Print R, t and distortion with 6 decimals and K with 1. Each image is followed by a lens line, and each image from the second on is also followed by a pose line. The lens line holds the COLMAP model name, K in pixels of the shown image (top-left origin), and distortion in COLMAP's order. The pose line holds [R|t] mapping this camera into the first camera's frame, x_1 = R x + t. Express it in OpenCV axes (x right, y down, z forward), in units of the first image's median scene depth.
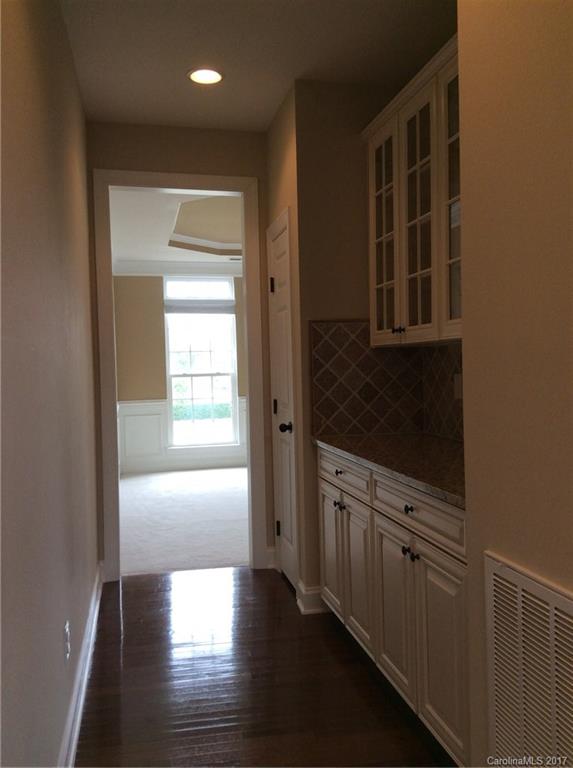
lens RADIAL K [[716.7, 0, 286.0], [0, 716.7, 383.1], [0, 0, 1]] dist [0.067185, 0.000000]
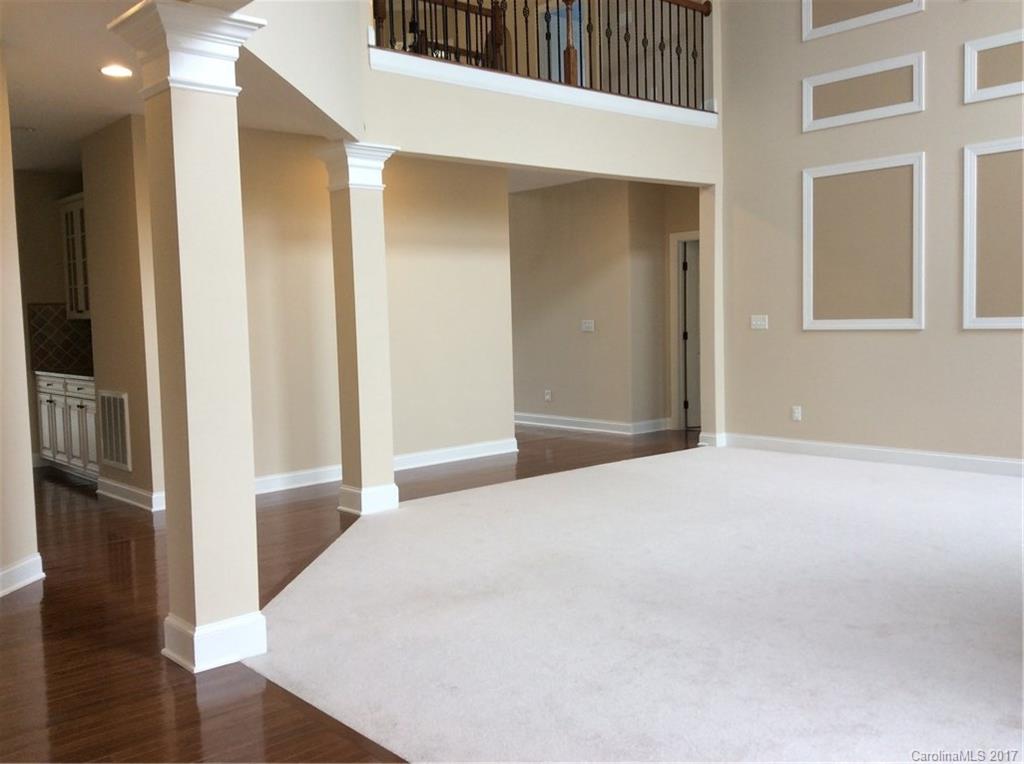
lens RADIAL K [[955.5, 0, 503.6], [0, 955.5, 375.8], [0, 0, 1]] dist [0.067185, 0.000000]
pose [[0.879875, -0.032417, 0.474098, -0.081469], [0.019243, 0.999283, 0.032614, 0.035283], [-0.474816, -0.019573, 0.879868, -1.768963]]
